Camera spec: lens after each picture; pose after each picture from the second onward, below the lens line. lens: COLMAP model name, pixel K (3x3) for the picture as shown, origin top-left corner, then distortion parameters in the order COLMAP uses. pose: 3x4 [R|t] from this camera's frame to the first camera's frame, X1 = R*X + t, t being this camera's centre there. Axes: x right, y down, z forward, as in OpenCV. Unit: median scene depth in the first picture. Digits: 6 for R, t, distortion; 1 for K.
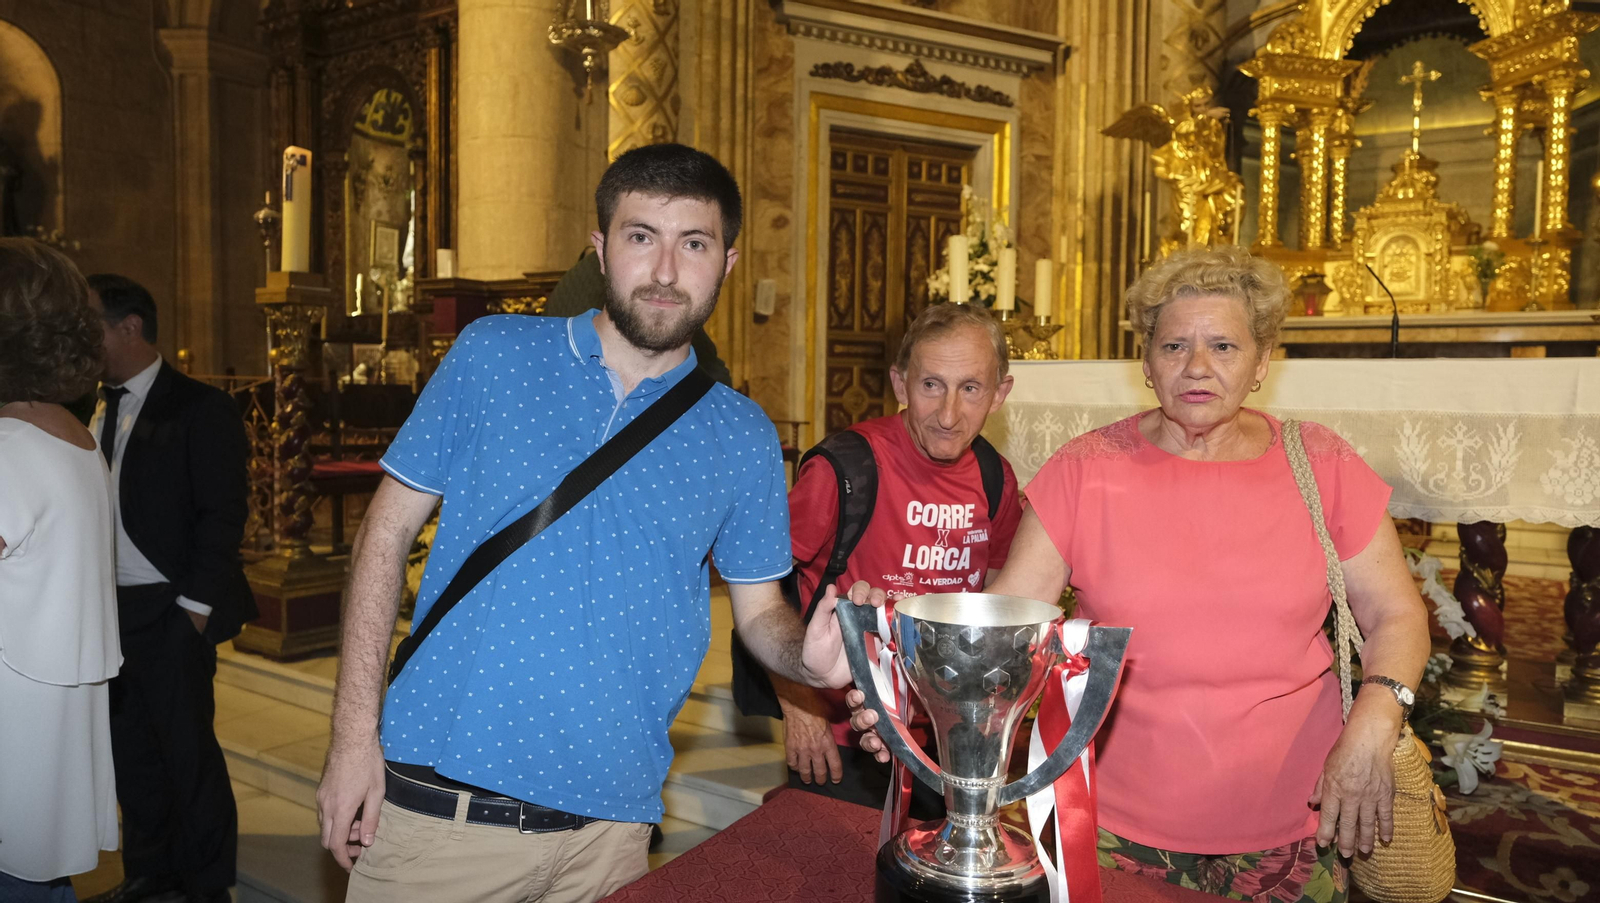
lens RADIAL K [[1083.3, 0, 808.8], [0, 1083.3, 459.5], [0, 0, 1]] dist [-0.033411, 0.019319]
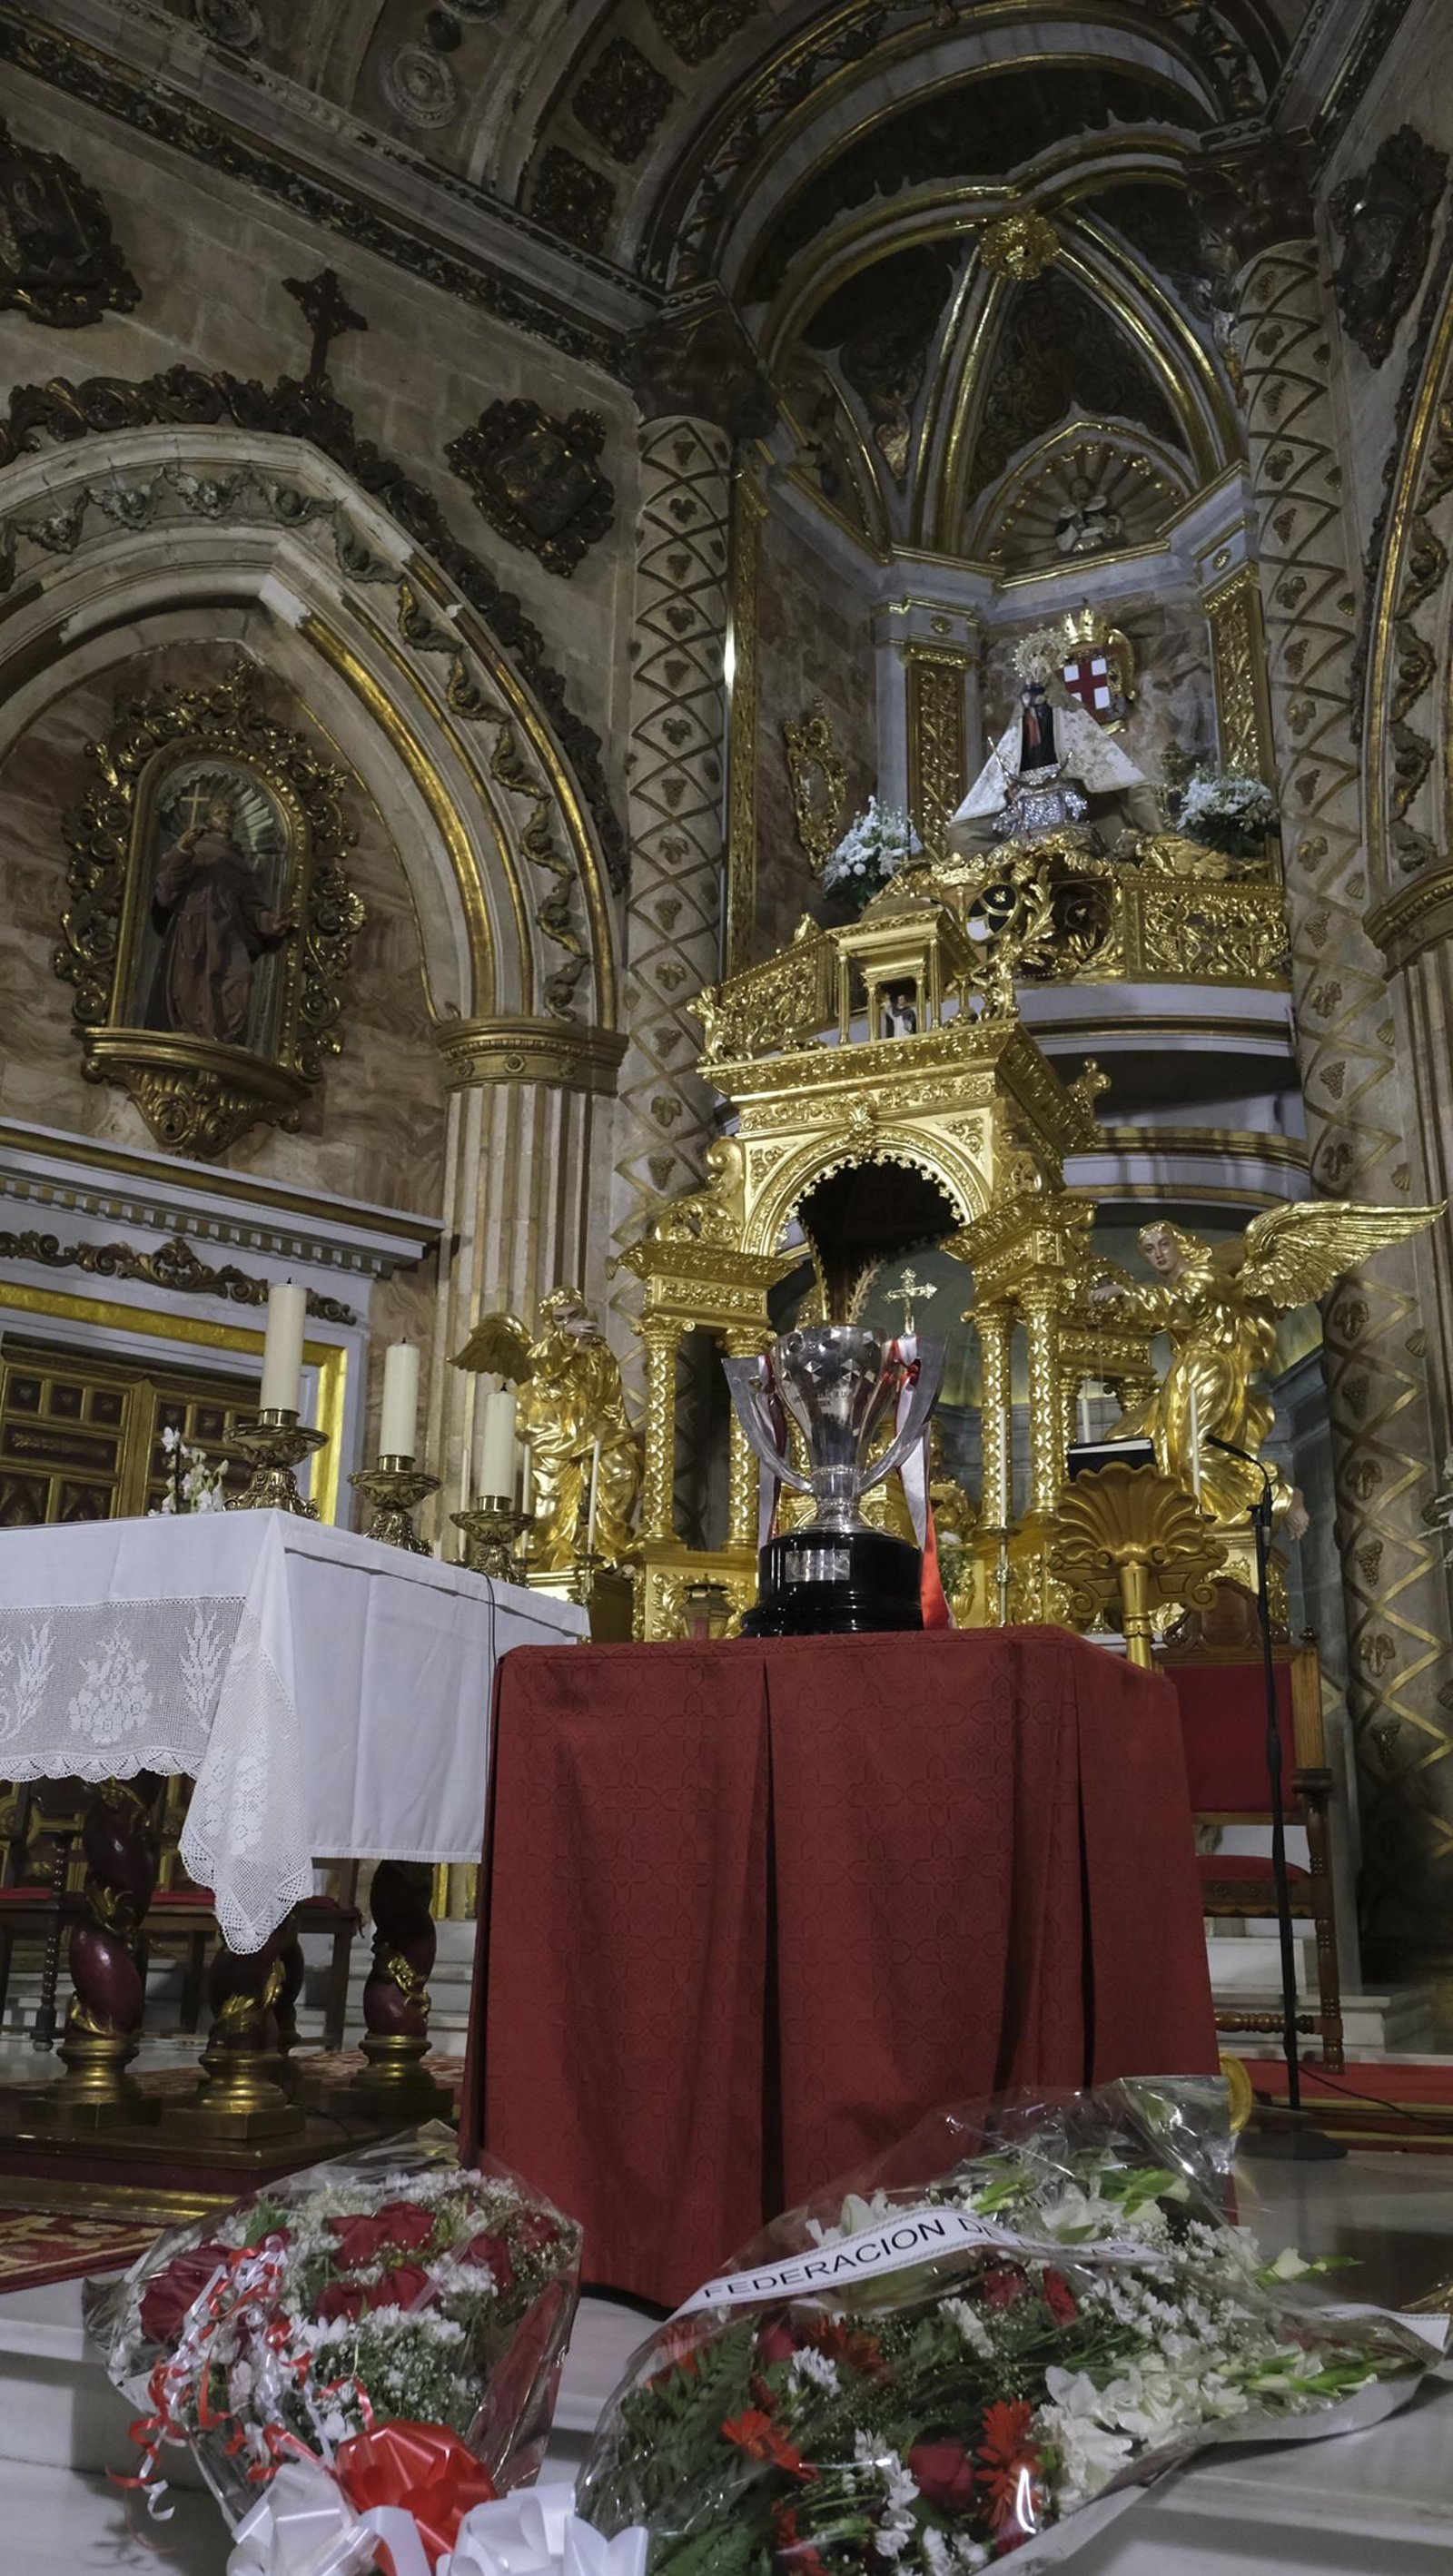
lens RADIAL K [[1986.3, 0, 724.8], [0, 1986.3, 1279.0], [0, 0, 1]] dist [-0.028691, 0.011275]
pose [[0.985570, 0.054293, 0.160328, 0.242638], [0.007623, 0.931969, -0.362459, 0.058067], [-0.169099, 0.358450, 0.918106, -0.064471]]
